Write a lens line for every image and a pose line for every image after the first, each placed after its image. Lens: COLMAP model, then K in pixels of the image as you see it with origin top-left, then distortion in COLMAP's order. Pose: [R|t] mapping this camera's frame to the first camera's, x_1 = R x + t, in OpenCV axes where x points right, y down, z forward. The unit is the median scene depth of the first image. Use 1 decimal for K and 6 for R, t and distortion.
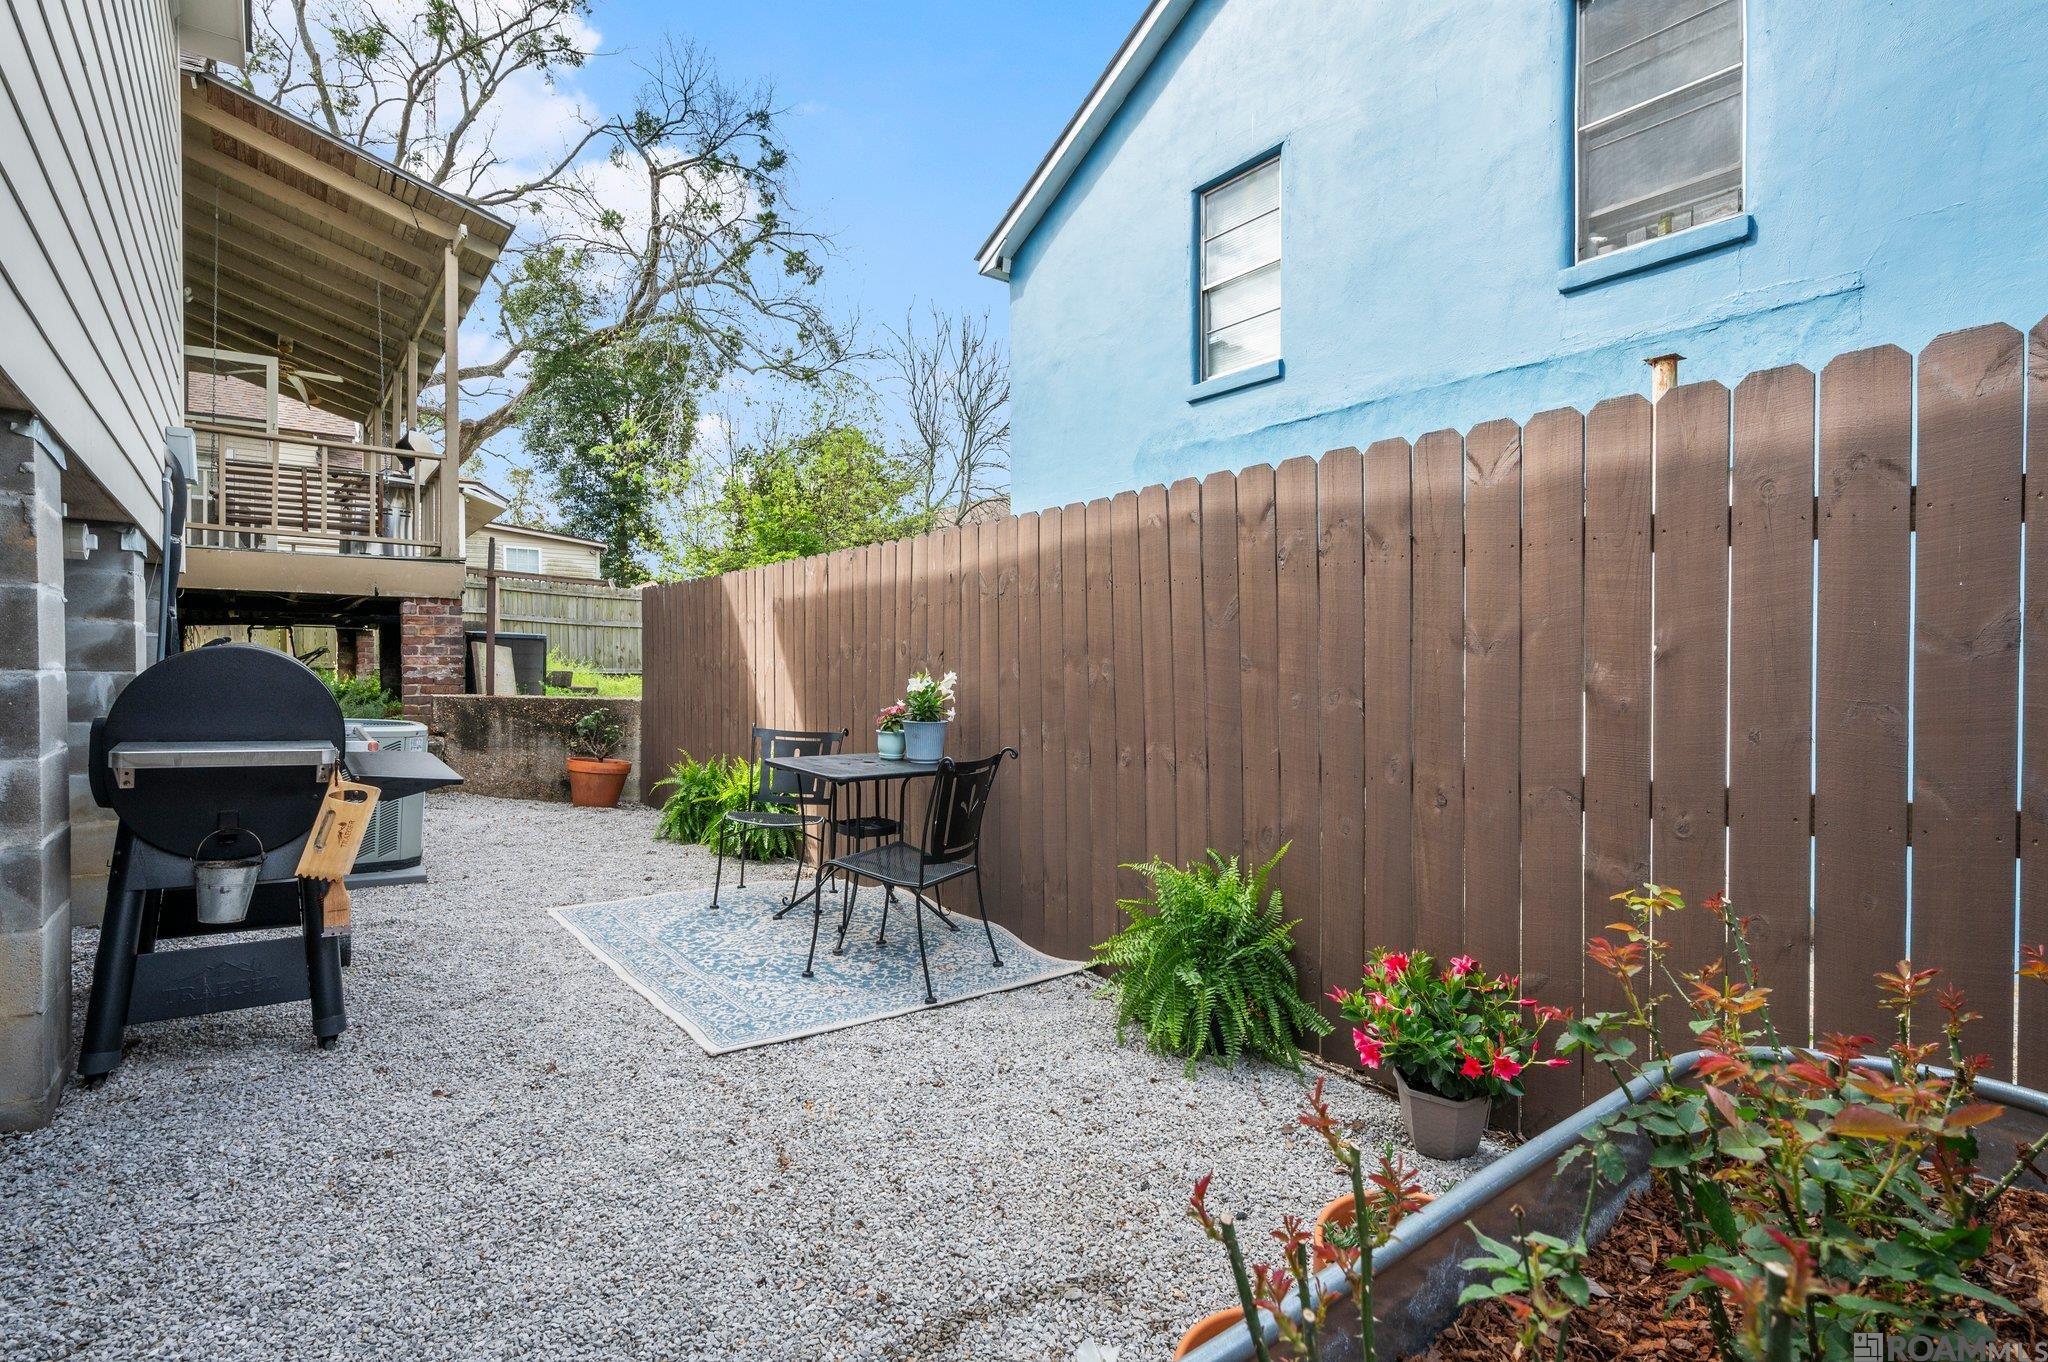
lens RADIAL K [[988.2, 0, 1024.0], [0, 988.2, 681.0], [0, 0, 1]] dist [-0.000240, -0.000113]
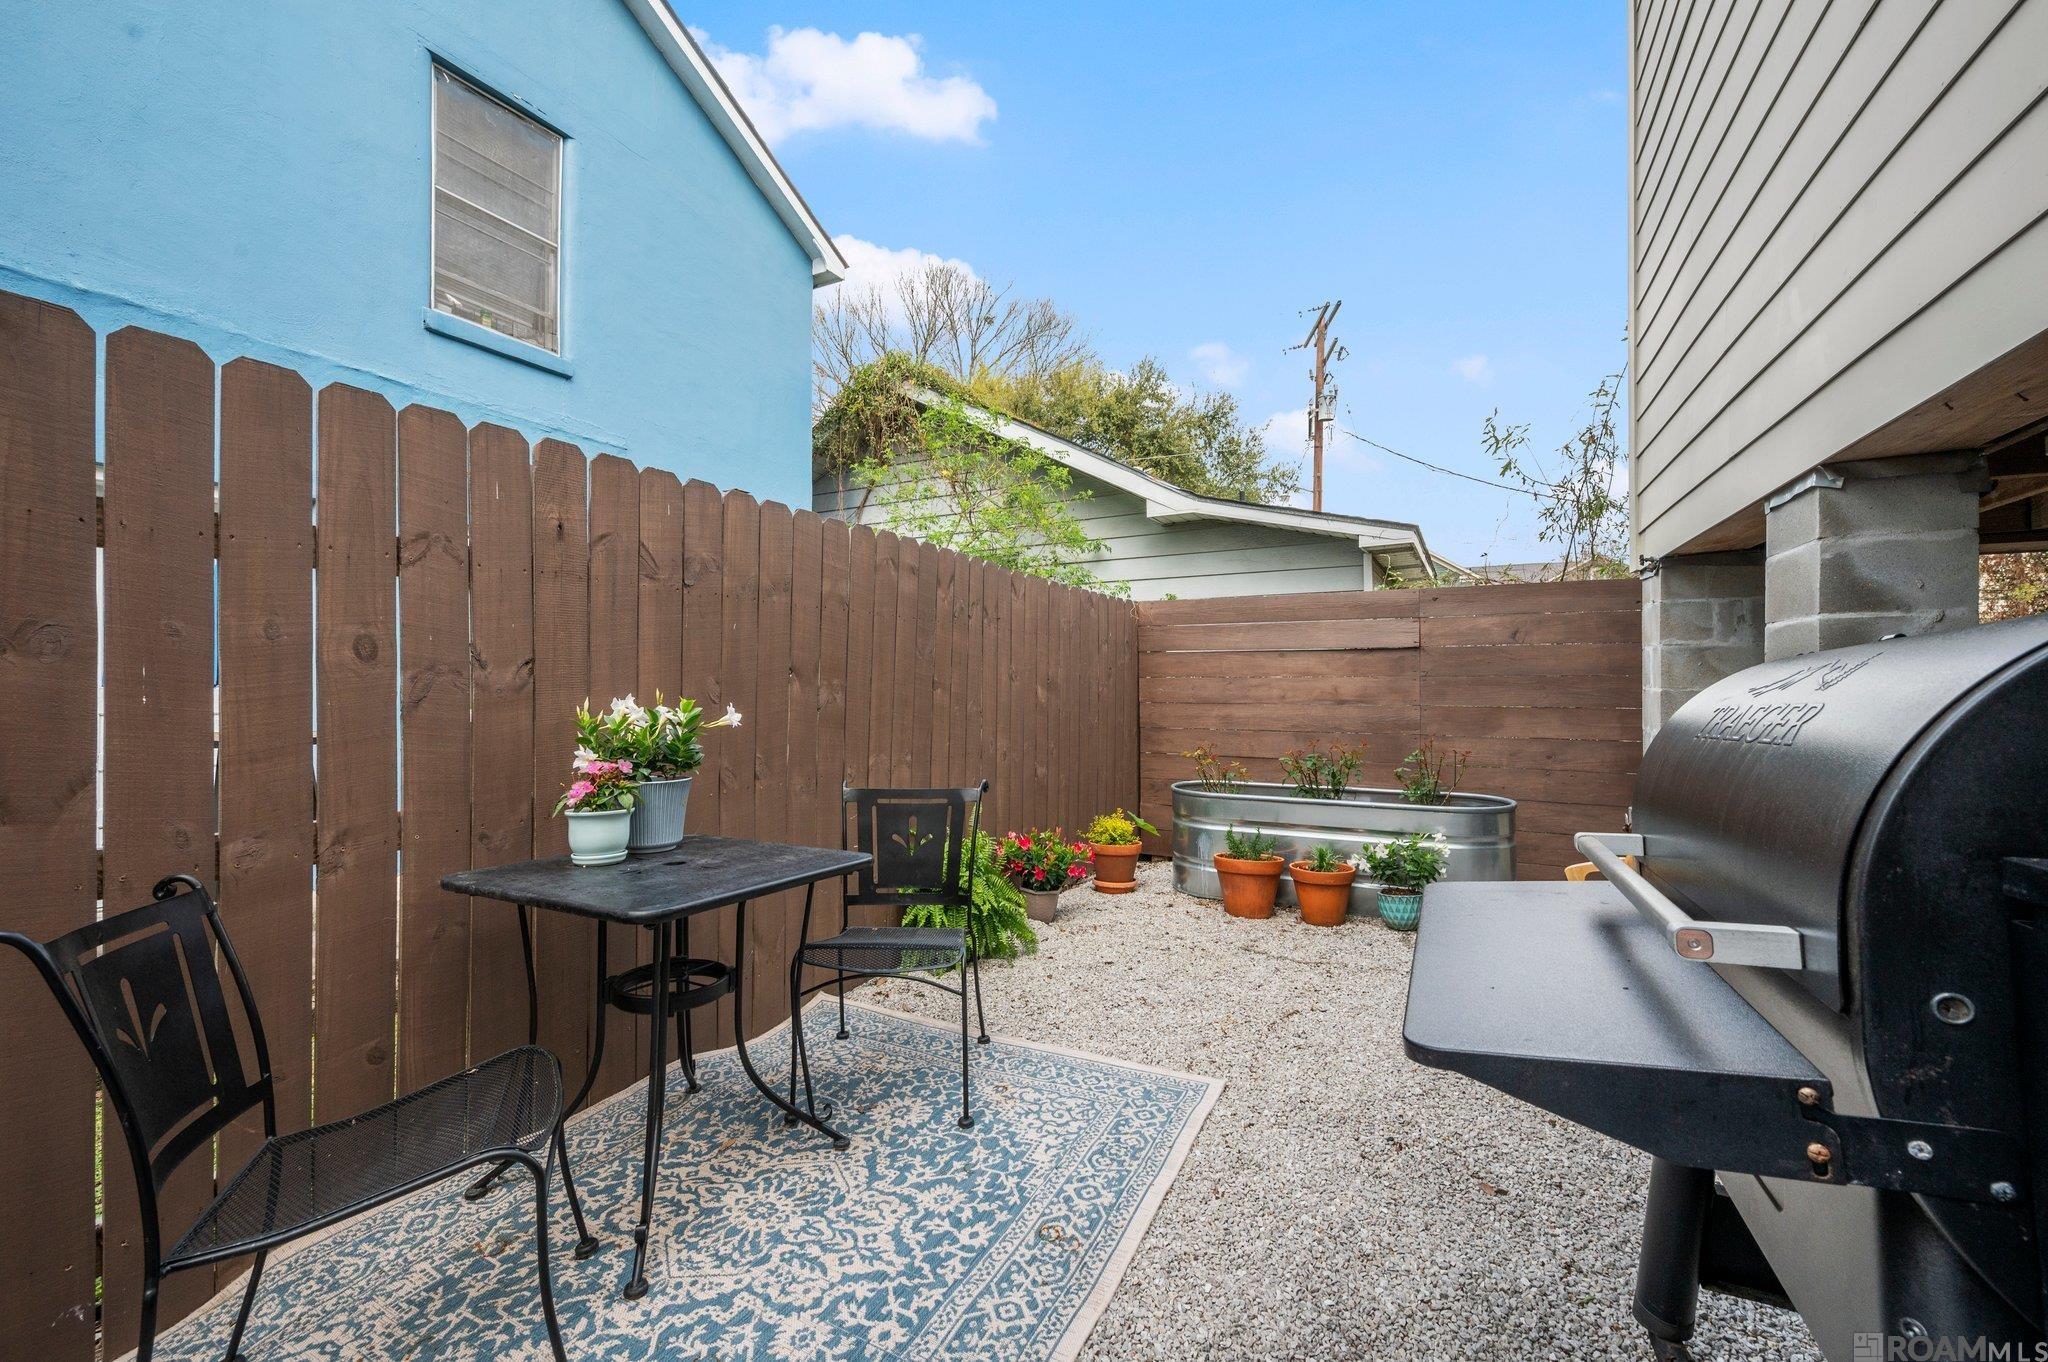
lens RADIAL K [[813.3, 0, 1024.0], [0, 813.3, 681.0], [0, 0, 1]] dist [0.000011, -0.000004]
pose [[-0.418864, 0.003663, 0.908042, -0.729558], [0.010386, 0.999946, 0.000757, -0.019116], [-0.907990, 0.009748, -0.418879, 1.143954]]
